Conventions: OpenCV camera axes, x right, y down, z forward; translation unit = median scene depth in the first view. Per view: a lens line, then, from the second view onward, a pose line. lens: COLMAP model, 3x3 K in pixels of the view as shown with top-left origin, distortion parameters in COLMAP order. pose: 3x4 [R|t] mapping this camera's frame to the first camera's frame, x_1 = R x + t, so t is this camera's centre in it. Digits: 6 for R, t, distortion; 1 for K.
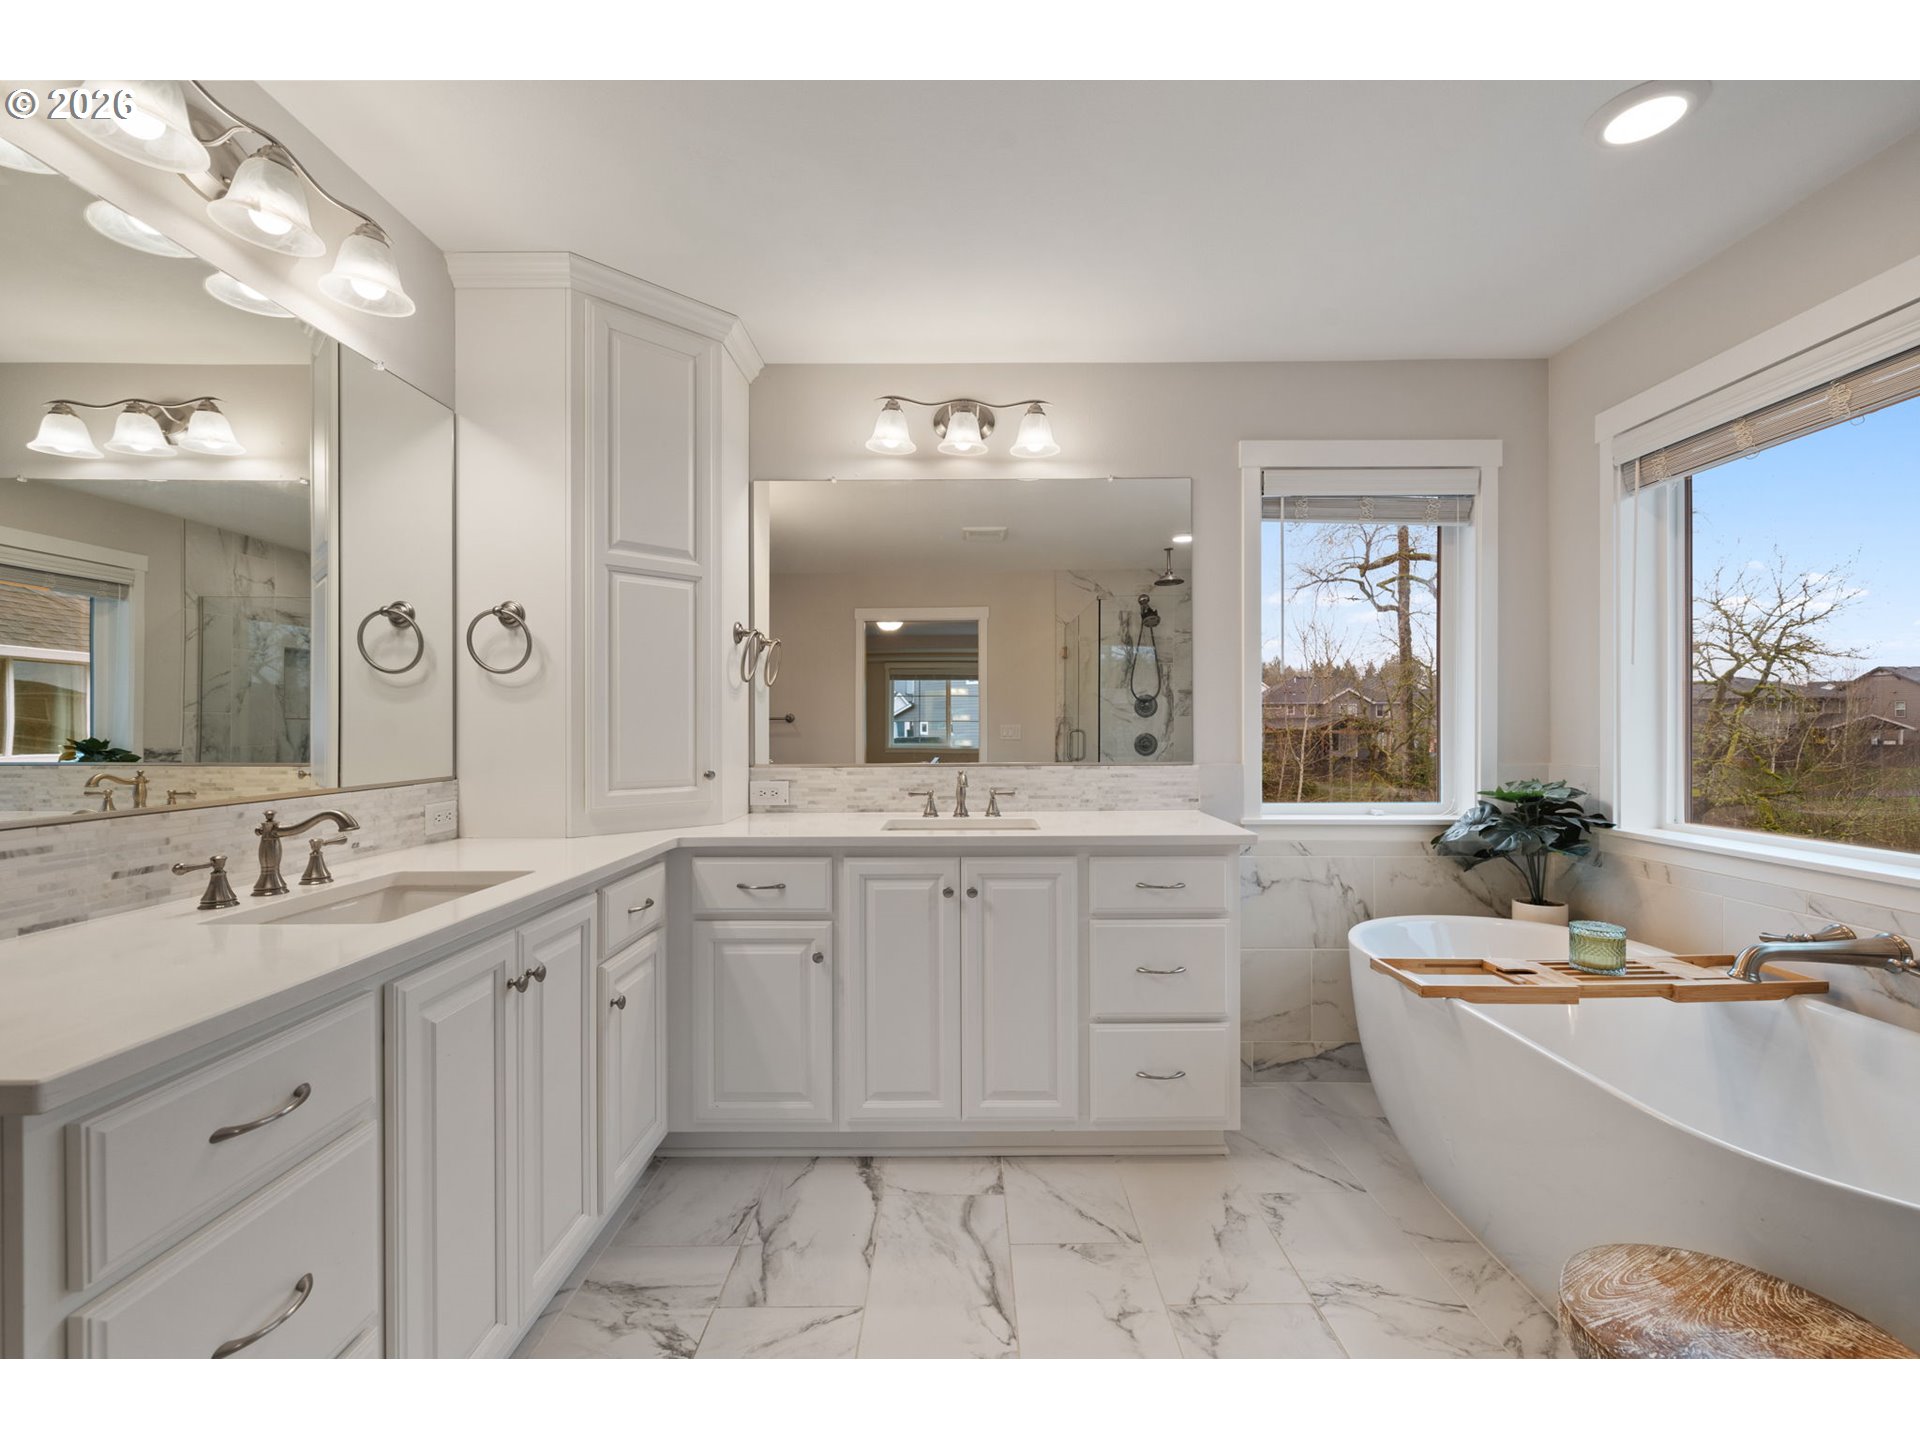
lens RADIAL K [[826.2, 0, 967.7], [0, 826.2, 725.7], [0, 0, 1]] dist [-0.000053, 0.000210]
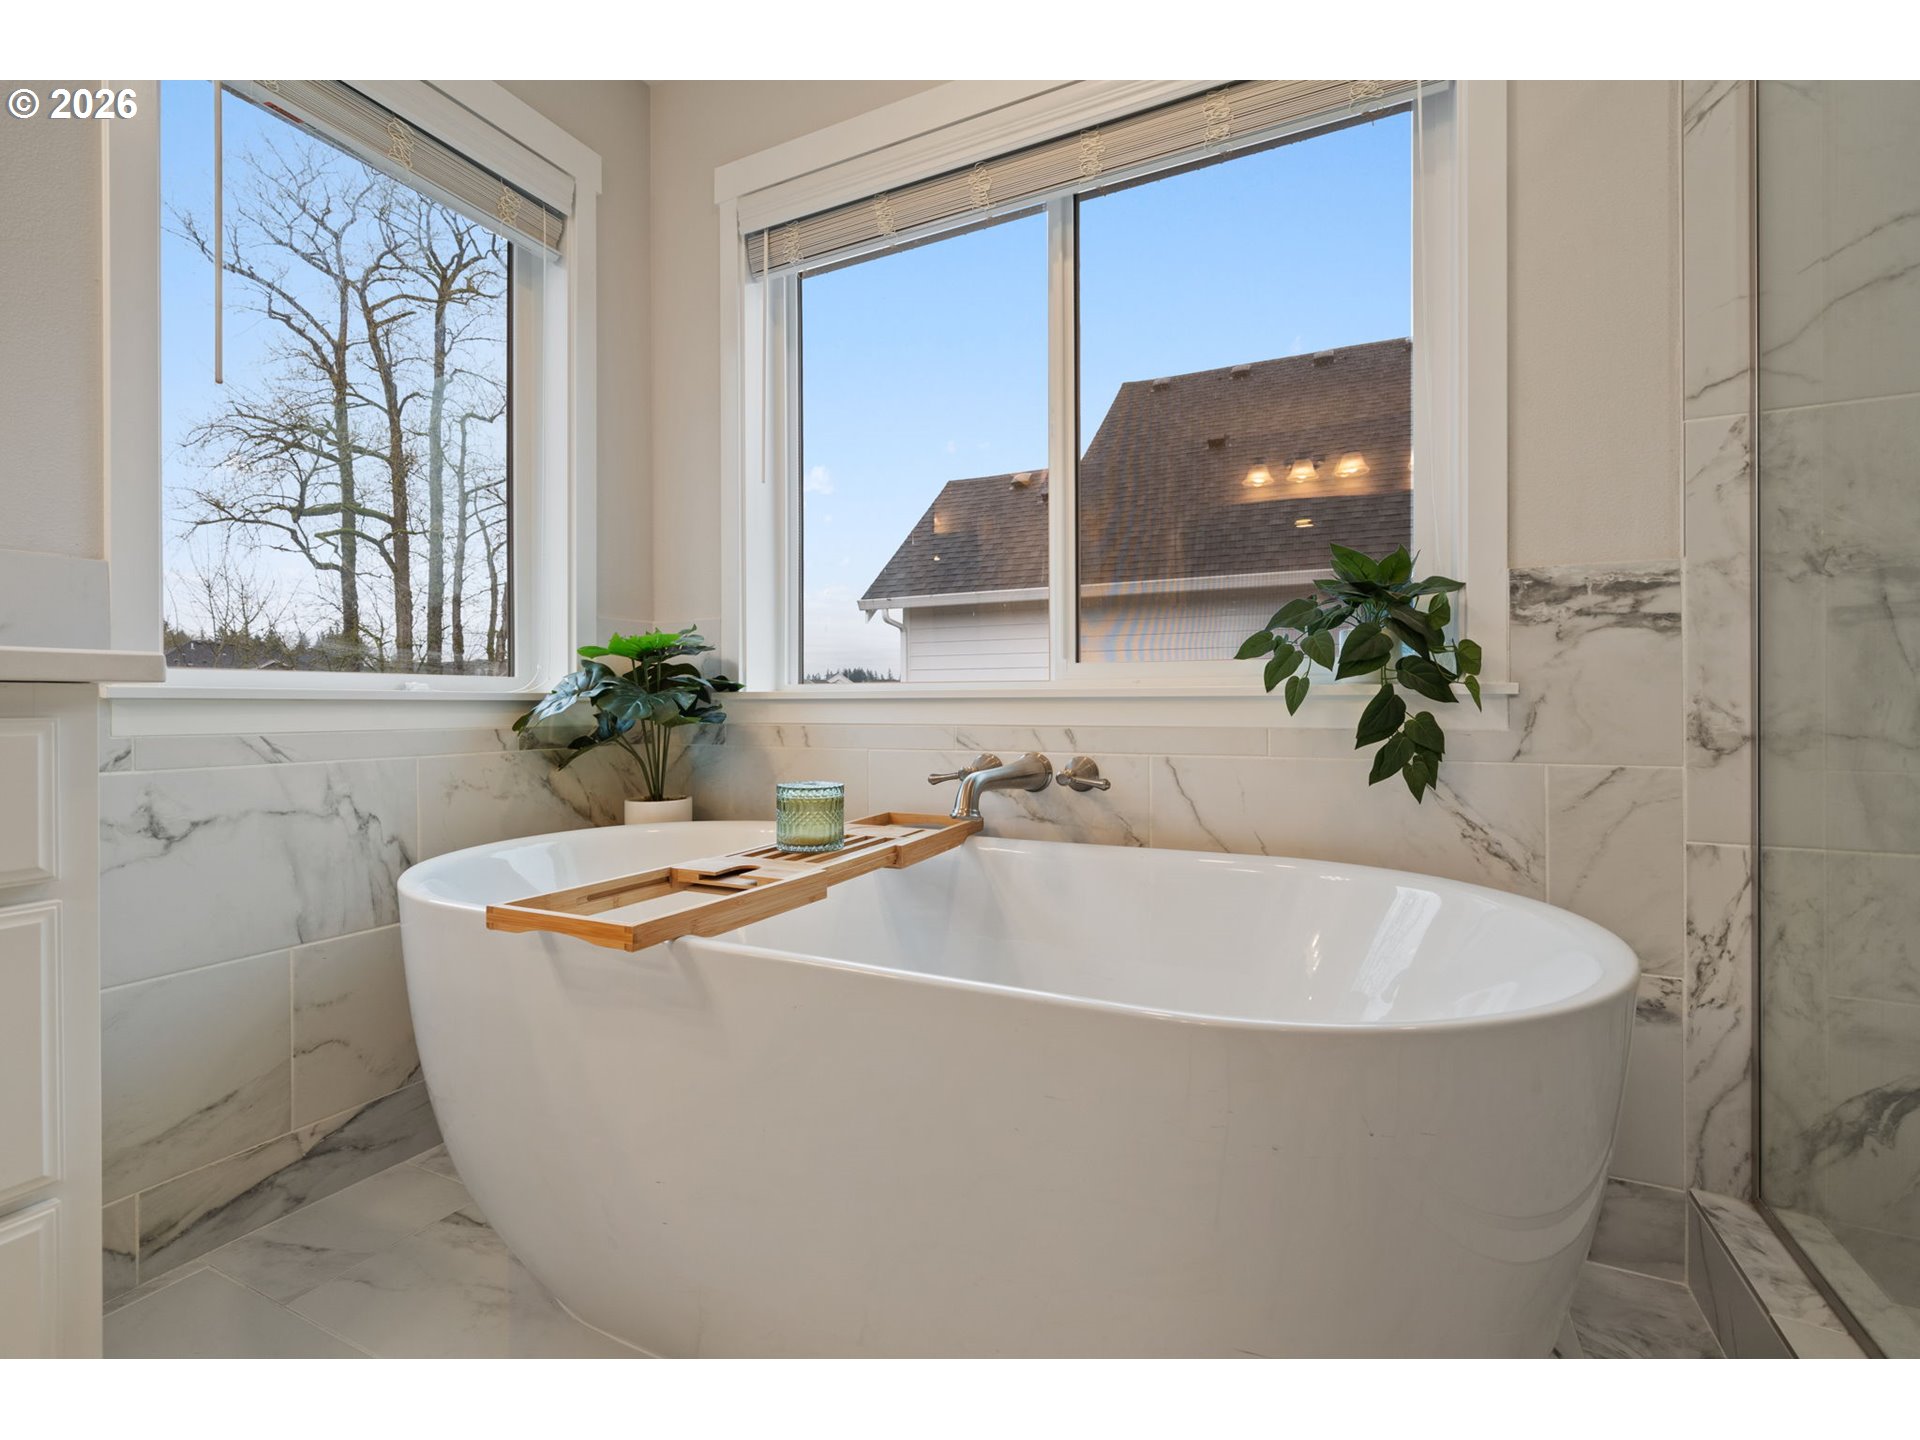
lens RADIAL K [[839.1, 0, 960.2], [0, 839.1, 708.1], [0, 0, 1]] dist [-0.001361, 0.000568]
pose [[0.435988, -0.002032, 0.899950, 0.138540], [0.003968, 0.999992, 0.000336, 0.129518], [-0.899944, 0.003424, 0.435992, 0.423100]]
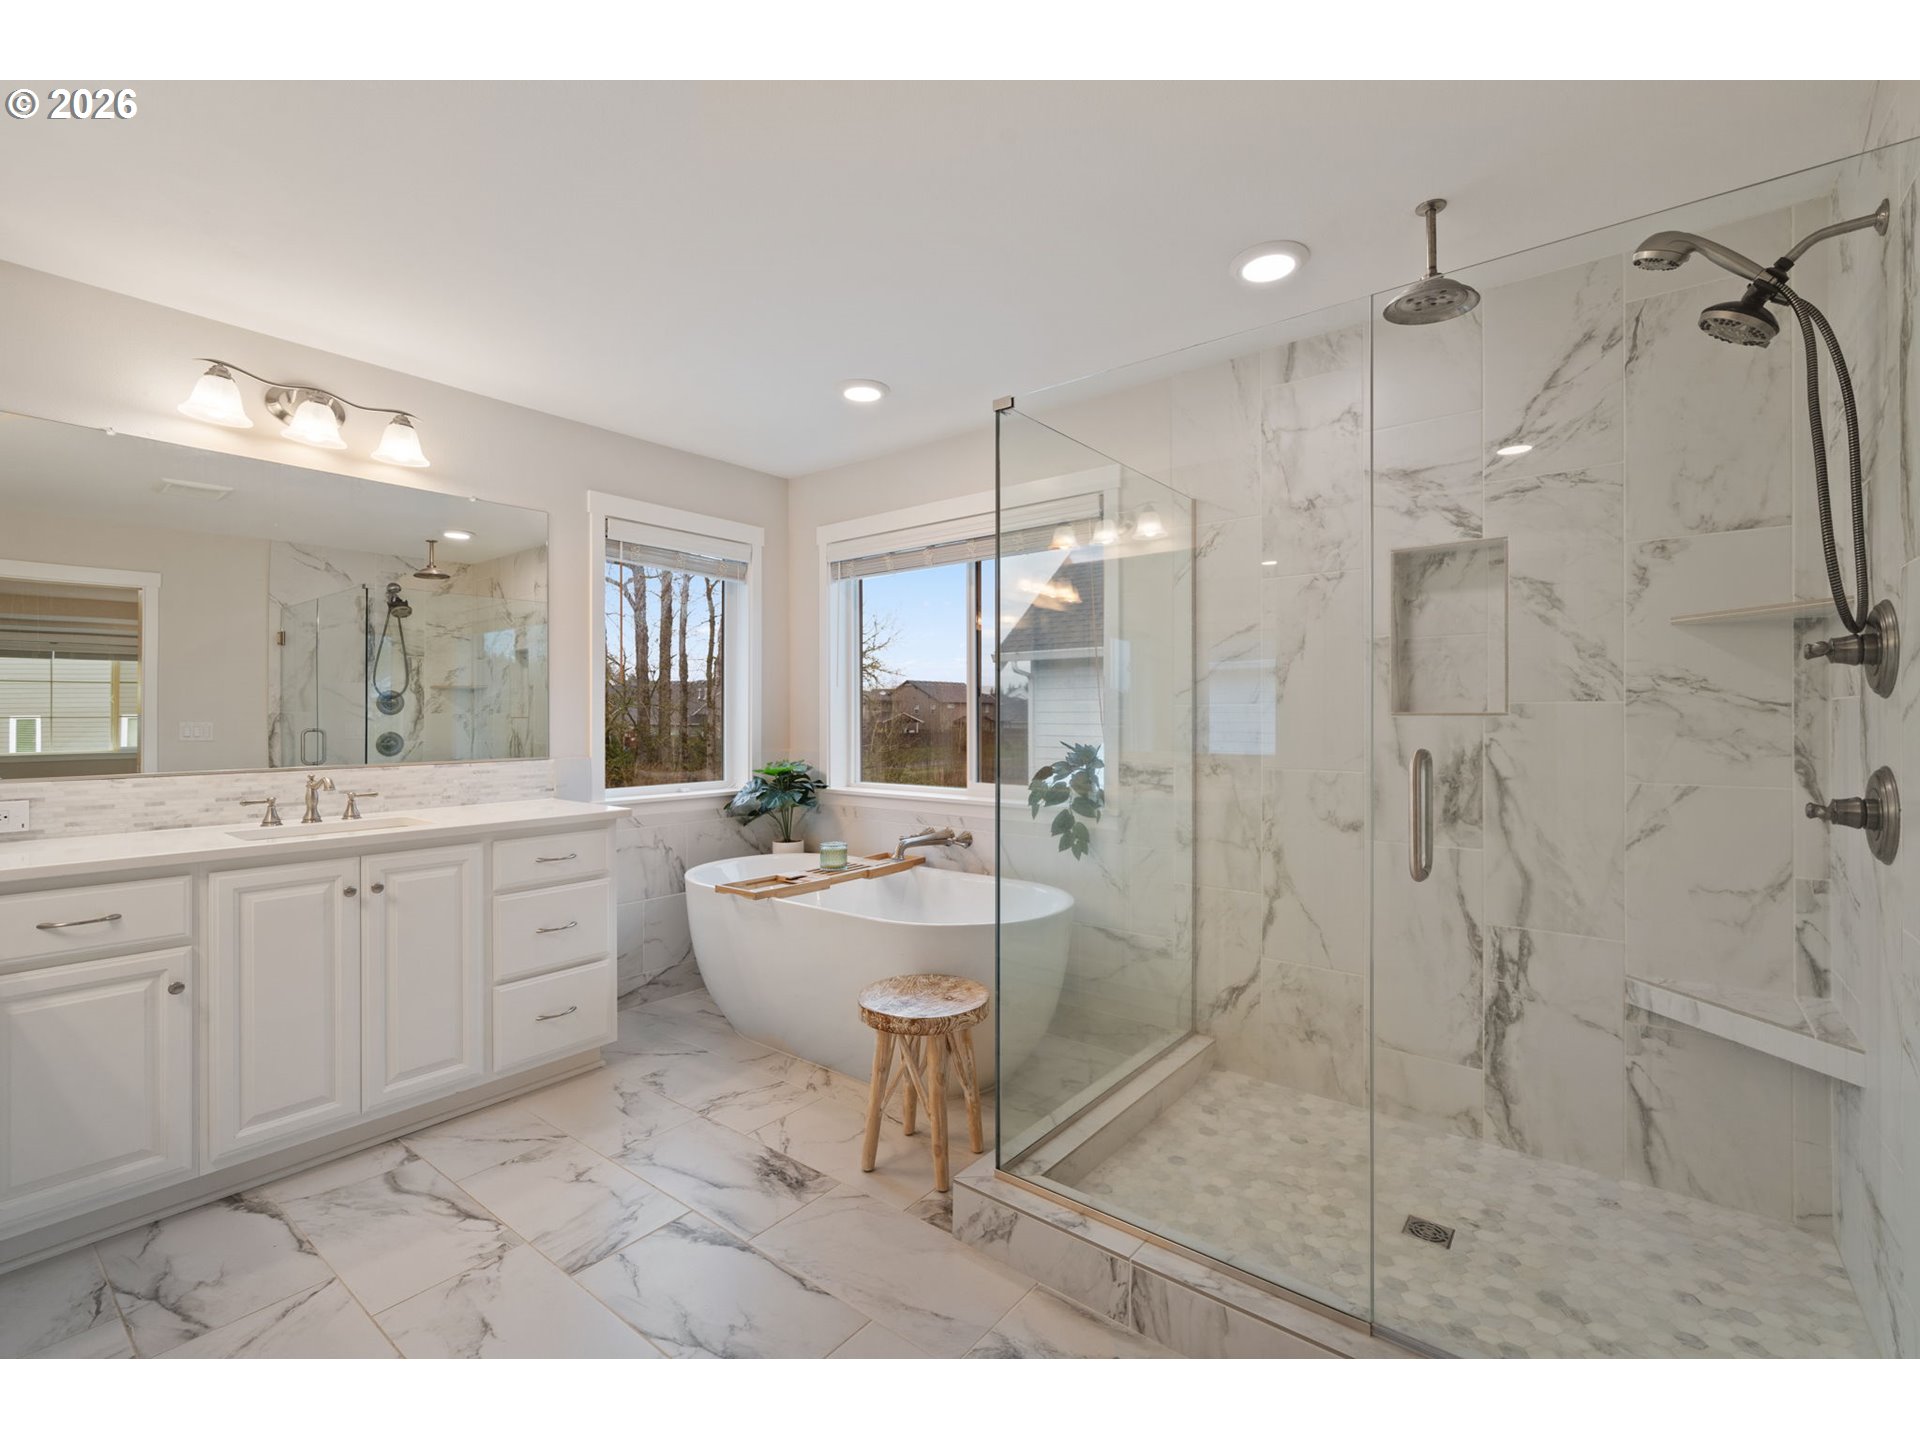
lens RADIAL K [[841.4, 0, 960.0], [0, 841.4, 720.0], [0, 0, 1]] dist [0.002099, 0.000099]
pose [[0.622032, -0.001849, 0.782990, -0.306095], [0.002448, 0.999997, 0.000416, -0.007427], [-0.782988, 0.001658, 0.622034, -0.196967]]
